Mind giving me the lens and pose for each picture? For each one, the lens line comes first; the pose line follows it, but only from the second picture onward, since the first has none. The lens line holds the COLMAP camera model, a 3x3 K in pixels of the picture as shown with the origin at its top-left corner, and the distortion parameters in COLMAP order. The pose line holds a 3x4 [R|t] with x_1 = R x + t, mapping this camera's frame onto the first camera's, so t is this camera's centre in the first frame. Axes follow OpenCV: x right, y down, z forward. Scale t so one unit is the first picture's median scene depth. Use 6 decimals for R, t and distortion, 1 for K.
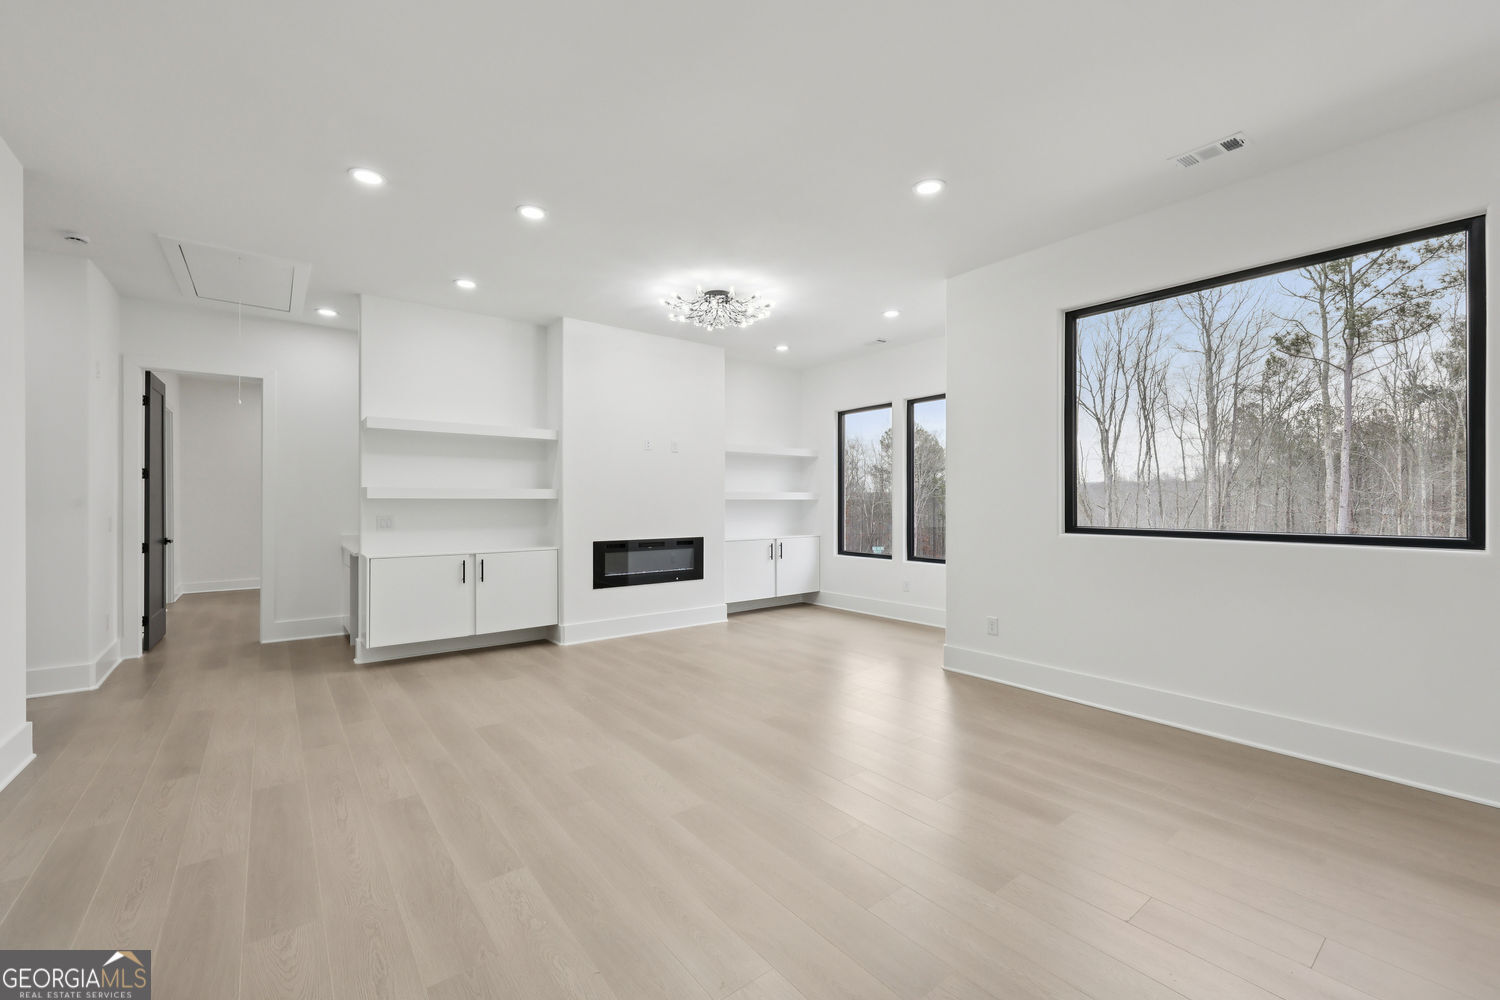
lens RADIAL K [[610.2, 0, 750.0], [0, 610.2, 500.0], [0, 0, 1]] dist [0.001344, 0.000137]
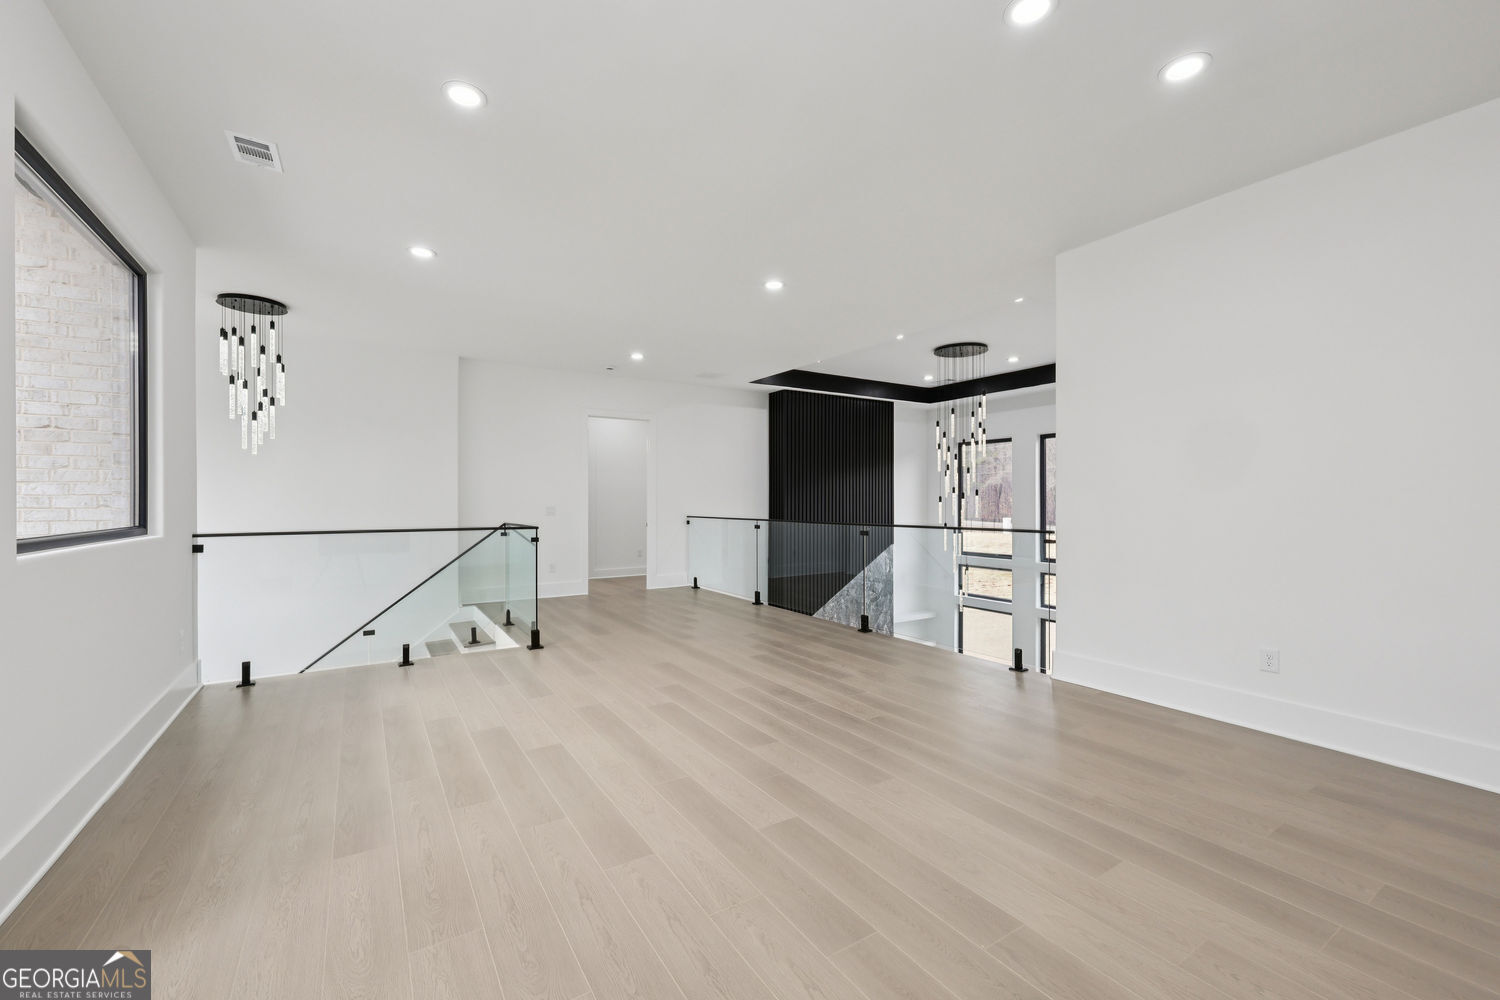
lens RADIAL K [[610.2, 0, 750.0], [0, 610.2, 500.0], [0, 0, 1]] dist [0.001344, 0.000137]
pose [[-0.993890, 0.002736, 0.110341, -0.187942], [0.002223, 0.999986, -0.004770, 0.020970], [-0.110353, -0.004496, -0.993882, 2.048599]]
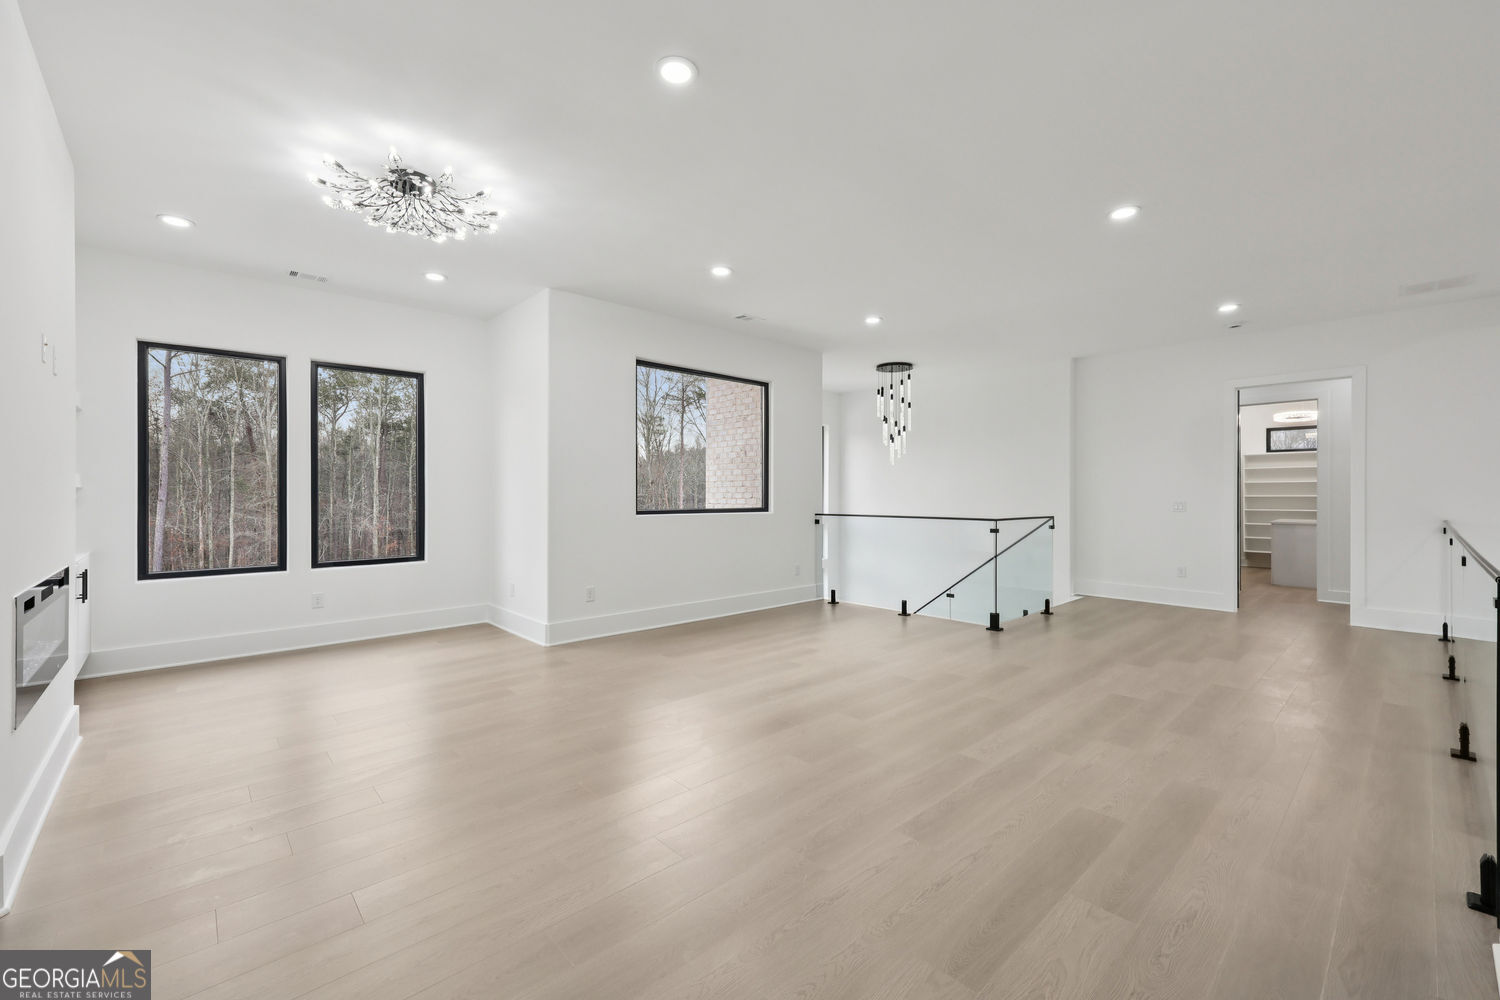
lens RADIAL K [[610.2, 0, 750.0], [0, 610.2, 500.0], [0, 0, 1]] dist [0.001344, 0.000137]
pose [[-0.074256, -0.007249, 0.997213, -1.325988], [-0.001694, 0.999973, 0.007143, 0.013990], [-0.997238, -0.001159, -0.074266, 1.222033]]
